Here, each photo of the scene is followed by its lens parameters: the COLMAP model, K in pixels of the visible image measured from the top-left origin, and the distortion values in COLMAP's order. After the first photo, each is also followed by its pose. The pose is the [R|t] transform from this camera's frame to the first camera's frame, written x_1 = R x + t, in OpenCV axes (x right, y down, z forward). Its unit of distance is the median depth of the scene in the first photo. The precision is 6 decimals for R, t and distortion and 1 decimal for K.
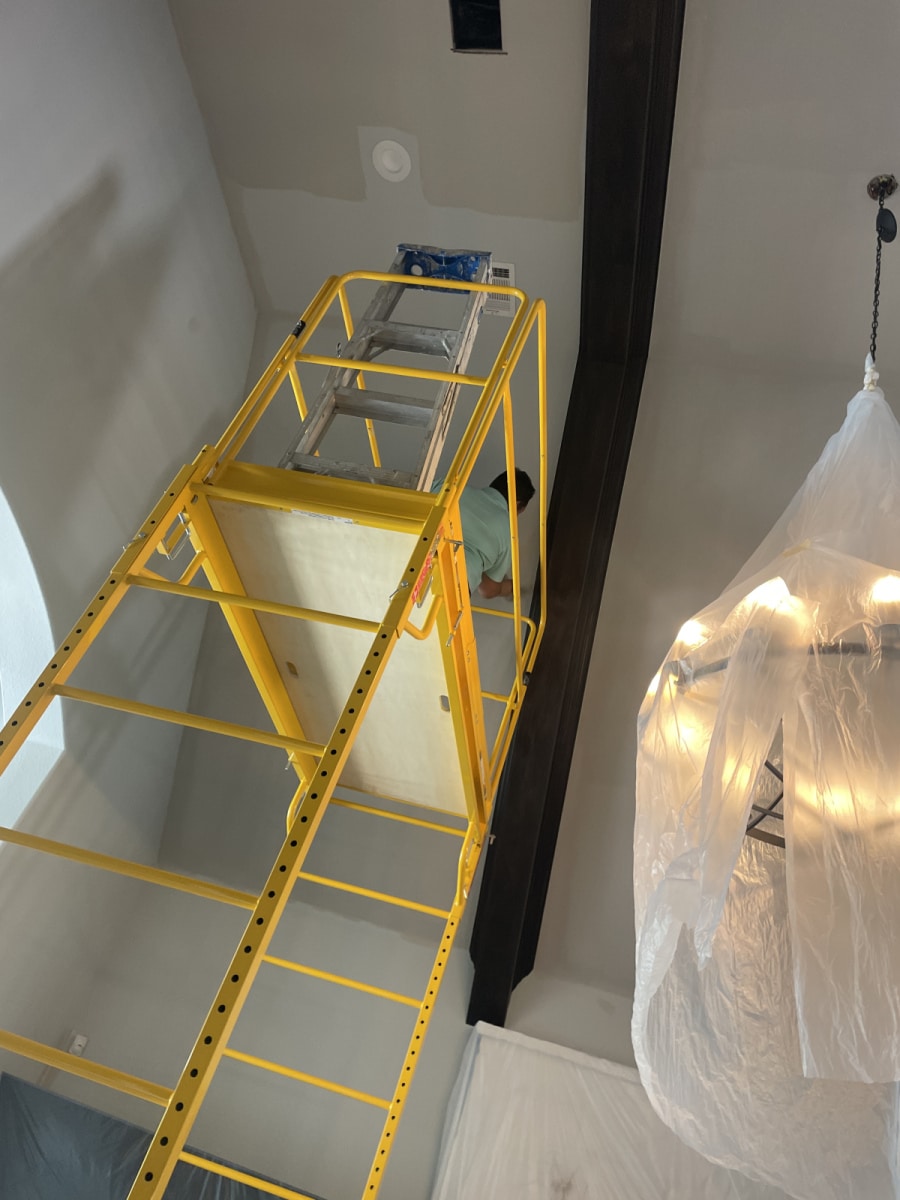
lens RADIAL K [[907.3, 0, 455.1], [0, 907.3, 594.8], [0, 0, 1]] dist [0.091472, -0.108759]
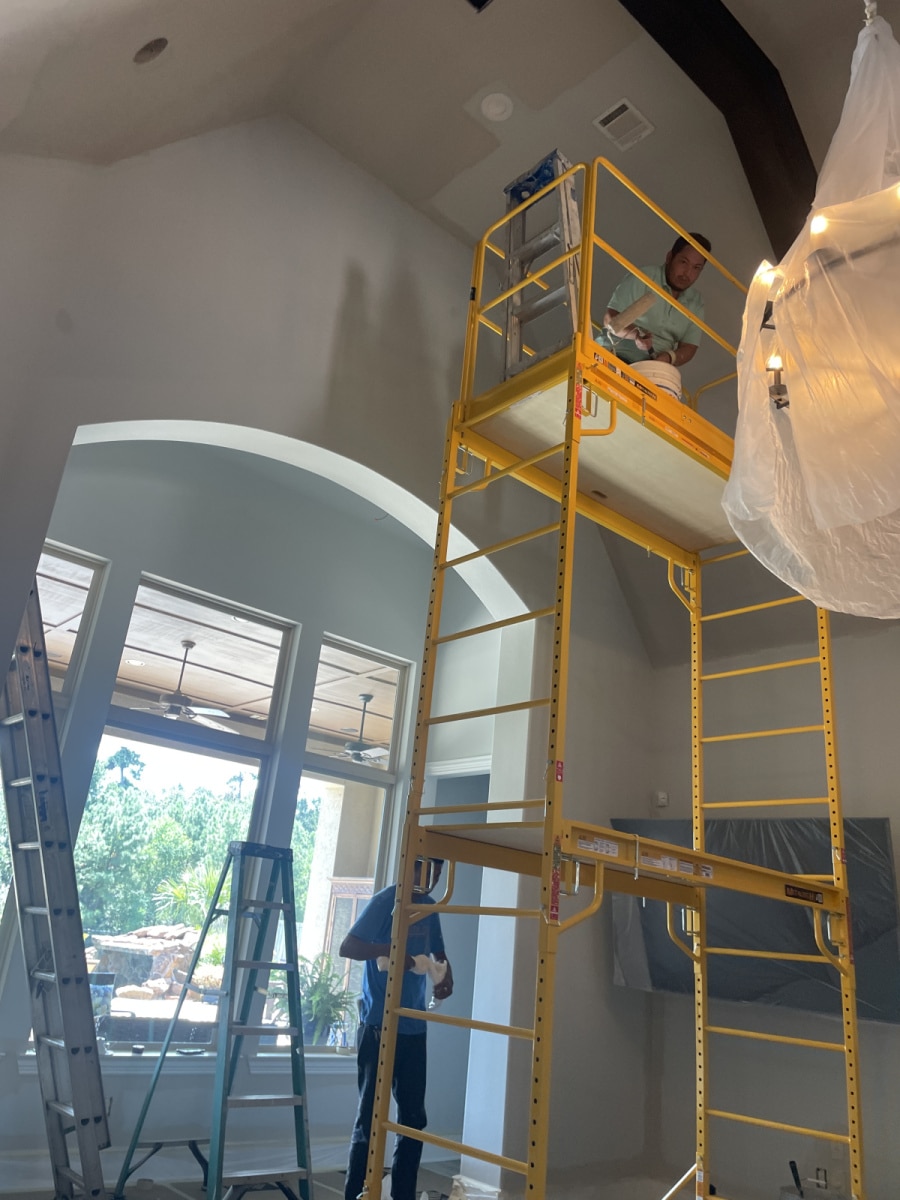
lens RADIAL K [[907.3, 0, 437.1], [0, 907.3, 587.3], [0, 0, 1]] dist [0.091472, -0.108759]
pose [[0.715557, -0.453109, -0.531668, 0.421860], [0.514338, 0.856749, -0.037923, 0.167204], [0.472689, -0.246321, 0.846103, -0.464293]]
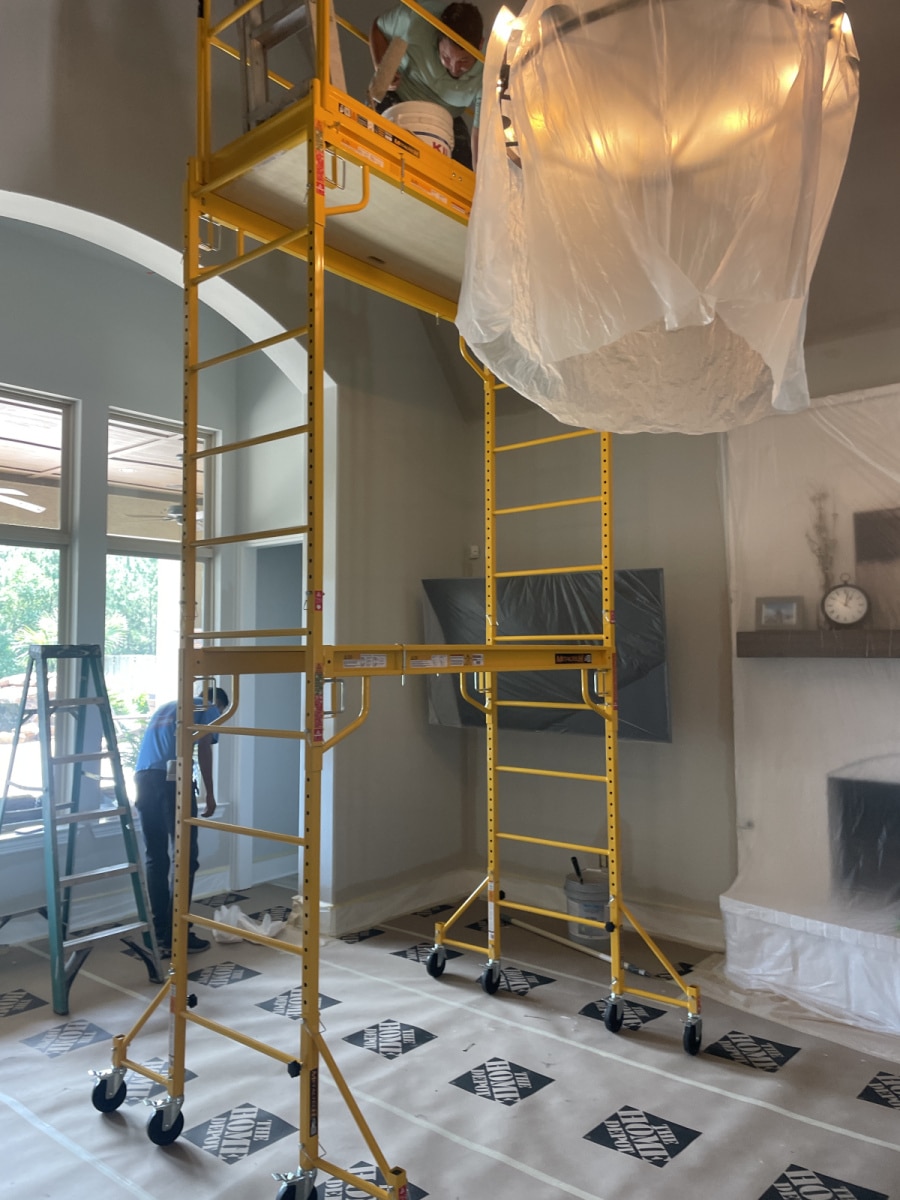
lens RADIAL K [[907.3, 0, 437.3], [0, 907.3, 590.1], [0, 0, 1]] dist [0.091472, -0.108759]
pose [[0.770516, -0.334467, -0.542620, 0.556946], [0.551068, 0.777371, 0.303346, 0.127603], [0.320358, -0.532754, 0.783291, -0.310245]]
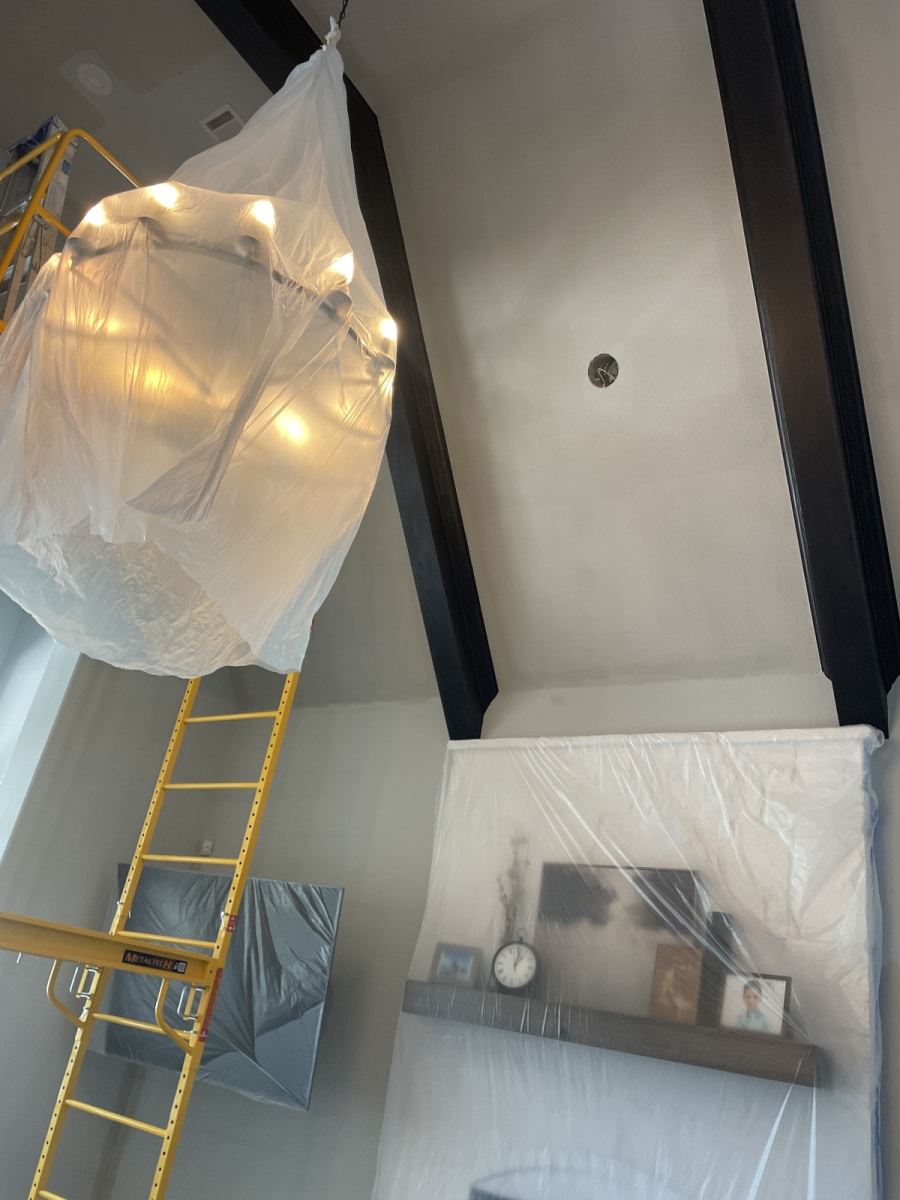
lens RADIAL K [[907.3, 0, 447.9], [0, 907.3, 605.9], [0, 0, 1]] dist [0.091472, -0.108759]
pose [[0.868116, -0.334975, -0.366288, 0.892888], [0.369194, 0.929005, 0.025416, 0.483041], [0.331769, -0.157295, 0.930154, -0.080490]]
